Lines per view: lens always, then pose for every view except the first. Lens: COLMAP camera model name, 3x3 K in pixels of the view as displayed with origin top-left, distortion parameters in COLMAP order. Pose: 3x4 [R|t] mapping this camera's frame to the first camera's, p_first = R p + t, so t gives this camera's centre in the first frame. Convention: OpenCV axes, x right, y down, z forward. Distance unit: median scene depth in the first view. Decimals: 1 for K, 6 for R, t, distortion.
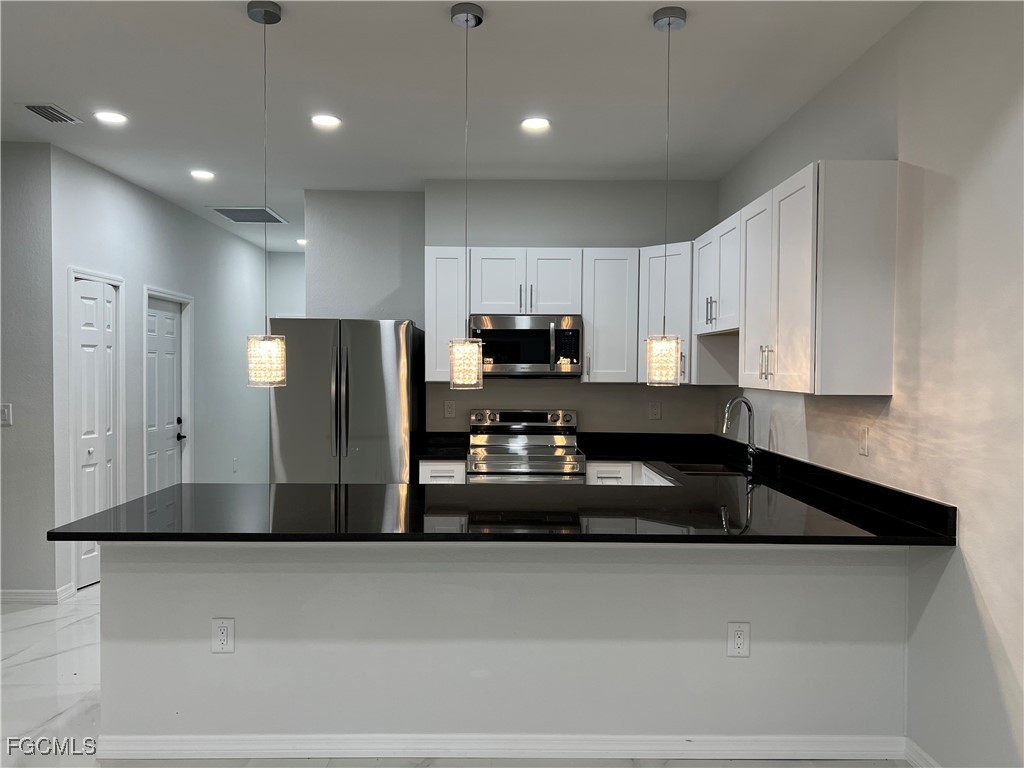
lens RADIAL K [[757.8, 0, 510.5], [0, 757.8, 385.5], [0, 0, 1]] dist [0.035423, -0.004778]
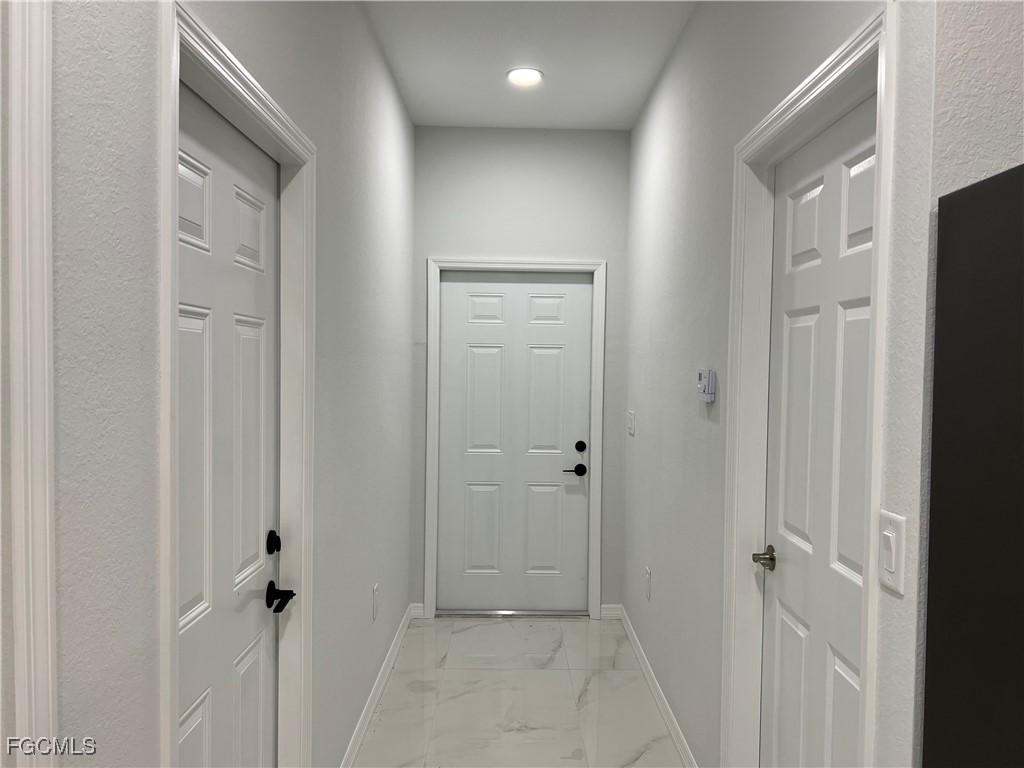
lens RADIAL K [[757.8, 0, 514.4], [0, 757.8, 382.4], [0, 0, 1]] dist [0.035423, -0.004778]
pose [[0.999916, 0.010952, -0.006970, -0.383433], [-0.010833, 0.999798, 0.016937, -0.027911], [0.007154, -0.016860, 0.999832, 0.794483]]
